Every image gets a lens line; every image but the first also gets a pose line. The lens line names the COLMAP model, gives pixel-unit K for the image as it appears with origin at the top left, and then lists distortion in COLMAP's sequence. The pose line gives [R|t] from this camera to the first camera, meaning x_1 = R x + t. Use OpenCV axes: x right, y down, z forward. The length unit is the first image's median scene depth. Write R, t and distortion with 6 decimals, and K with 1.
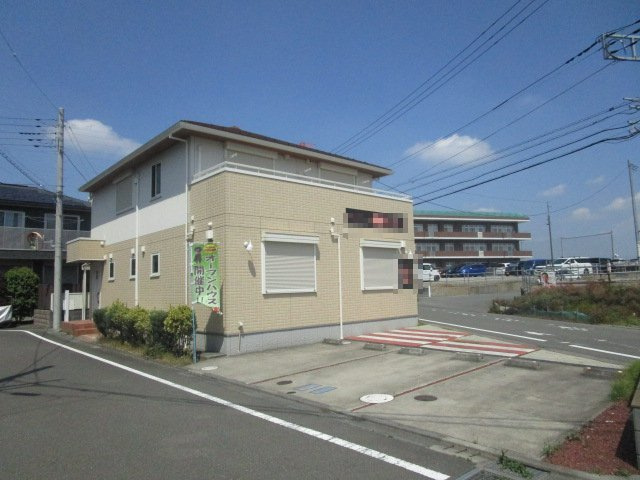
lens RADIAL K [[452.9, 0, 318.3], [0, 452.9, 239.0], [0, 0, 1]] dist [-0.041266, 0.026275]
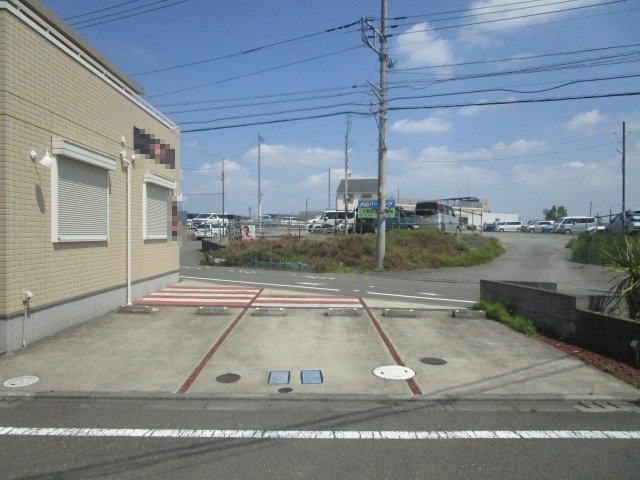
lens RADIAL K [[452.9, 0, 318.3], [0, 452.9, 239.0], [0, 0, 1]] dist [-0.041266, 0.026275]
pose [[0.662470, 0.020284, 0.748814, -0.277996], [-0.099866, 0.993102, 0.061449, 0.037456], [-0.742402, -0.115489, 0.659925, 0.285346]]
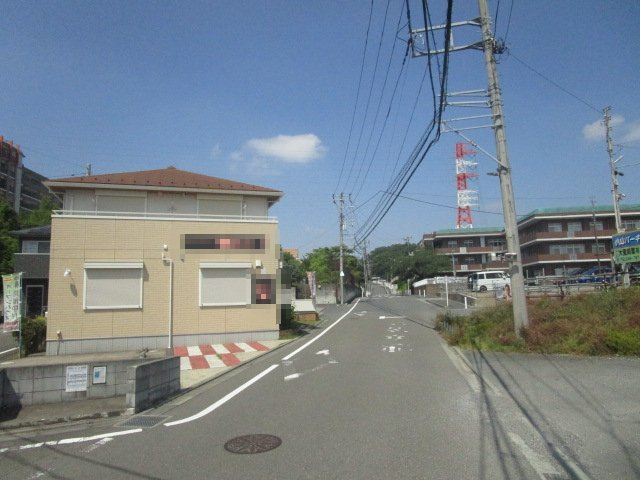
lens RADIAL K [[452.9, 0, 318.3], [0, 452.9, 239.0], [0, 0, 1]] dist [-0.041266, 0.026275]
pose [[0.917470, -0.050022, -0.394648, 0.834998], [0.044319, 0.998740, -0.023559, -0.016213], [0.395329, 0.004124, 0.918530, 0.072983]]
